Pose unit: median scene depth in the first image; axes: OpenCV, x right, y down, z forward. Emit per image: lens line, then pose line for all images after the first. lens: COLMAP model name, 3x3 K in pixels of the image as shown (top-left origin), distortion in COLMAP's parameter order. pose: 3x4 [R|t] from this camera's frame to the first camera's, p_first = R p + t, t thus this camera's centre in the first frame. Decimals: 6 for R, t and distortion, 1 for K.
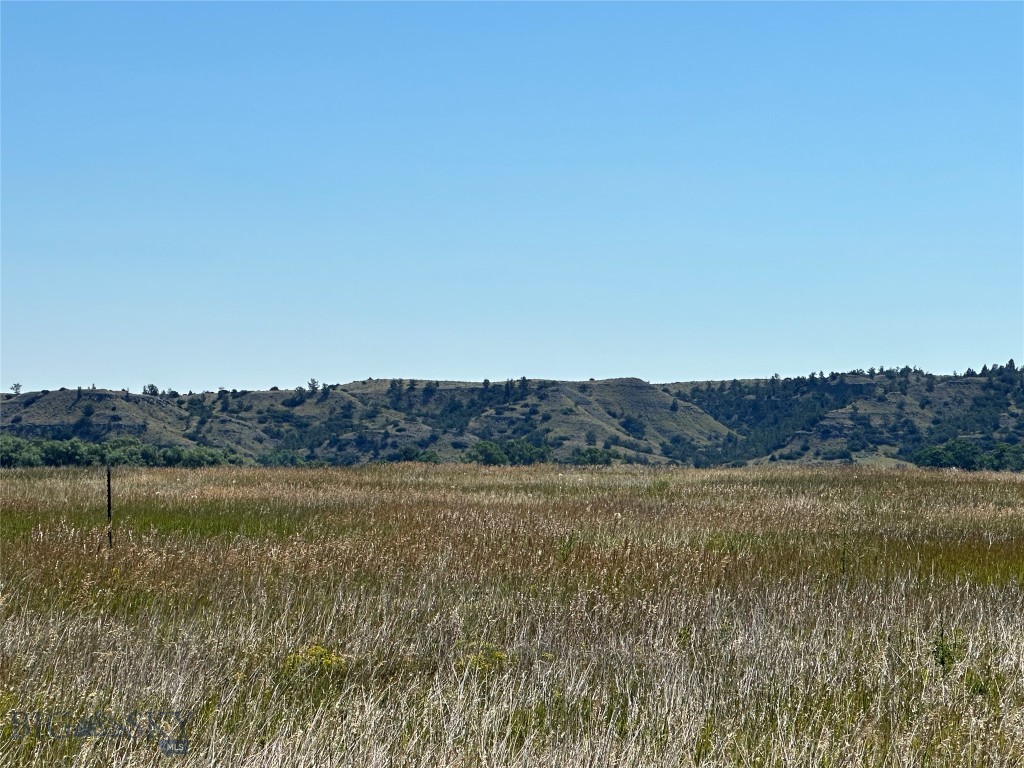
lens RADIAL K [[3110.5, 0, 512.9], [0, 3110.5, 383.6], [0, 0, 1]] dist [-0.079204, 0.000000]
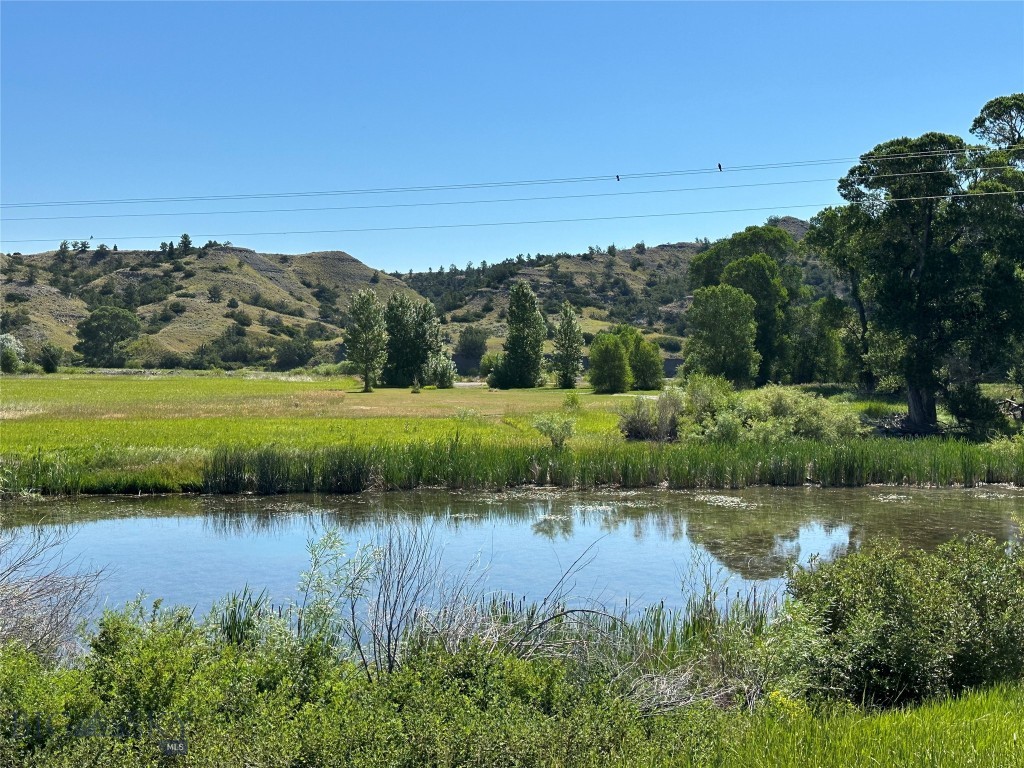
lens RADIAL K [[1152.9, 0, 519.5], [0, 1152.9, 376.1], [0, 0, 1]] dist [0.085463, 0.000000]
pose [[0.997728, 0.007950, 0.066893, 0.080824], [-0.010811, 0.999037, 0.042514, 0.024490], [-0.066491, -0.043141, 0.996854, 0.696879]]
